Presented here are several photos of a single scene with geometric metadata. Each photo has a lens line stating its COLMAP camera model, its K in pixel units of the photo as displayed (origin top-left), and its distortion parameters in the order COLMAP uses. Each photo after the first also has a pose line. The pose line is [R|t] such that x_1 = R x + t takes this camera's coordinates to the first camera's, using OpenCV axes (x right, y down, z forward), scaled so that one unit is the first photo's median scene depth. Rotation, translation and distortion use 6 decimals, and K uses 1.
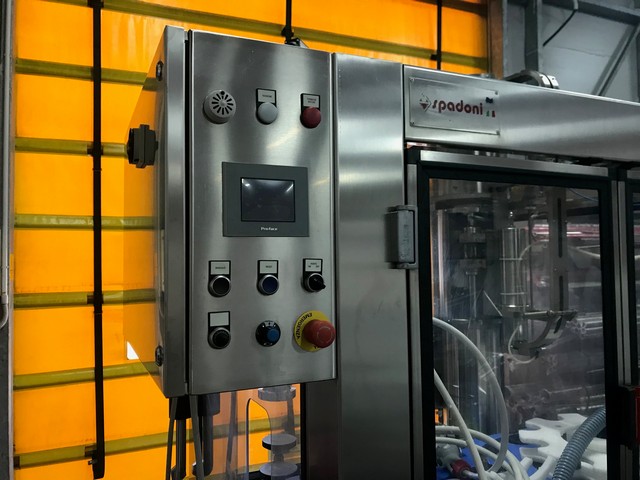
lens RADIAL K [[527.4, 0, 312.1], [0, 527.4, 239.4], [0, 0, 1]] dist [0.041035, -0.069104]
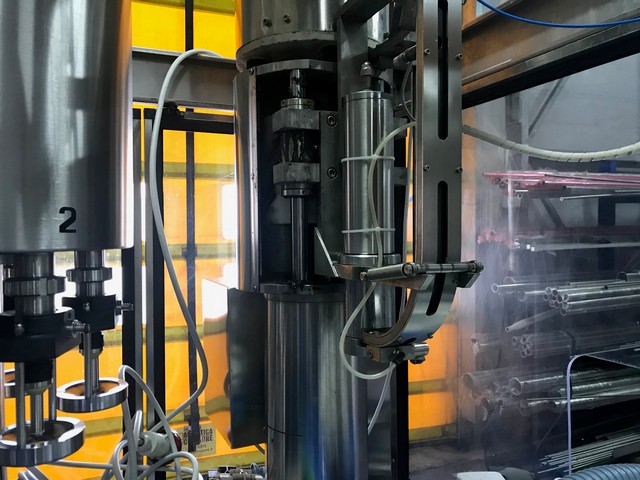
lens RADIAL K [[527.4, 0, 312.1], [0, 527.4, 239.4], [0, 0, 1]] dist [0.041035, -0.069104]
pose [[0.999970, 0.003536, -0.006941, 0.146619], [-0.003168, 0.998619, 0.052439, 0.037111], [0.007117, -0.052415, 0.998600, 0.228880]]
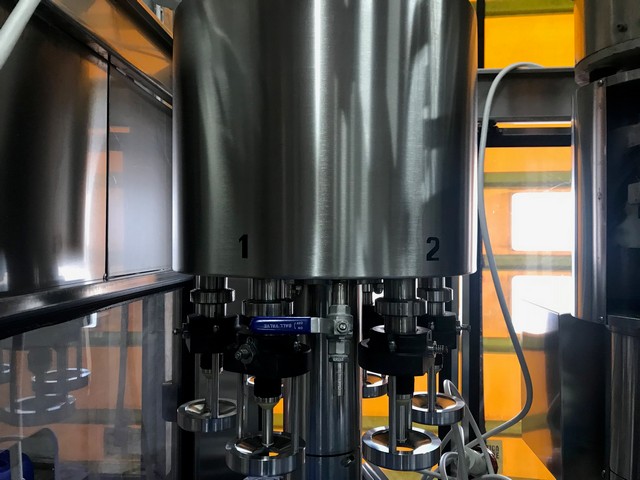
lens RADIAL K [[527.4, 0, 312.1], [0, 527.4, 239.4], [0, 0, 1]] dist [0.041035, -0.069104]
pose [[0.875572, 0.011578, -0.482949, 0.120849], [0.009214, 0.999131, 0.040657, 0.029394], [0.483000, -0.040049, 0.874704, 0.218358]]
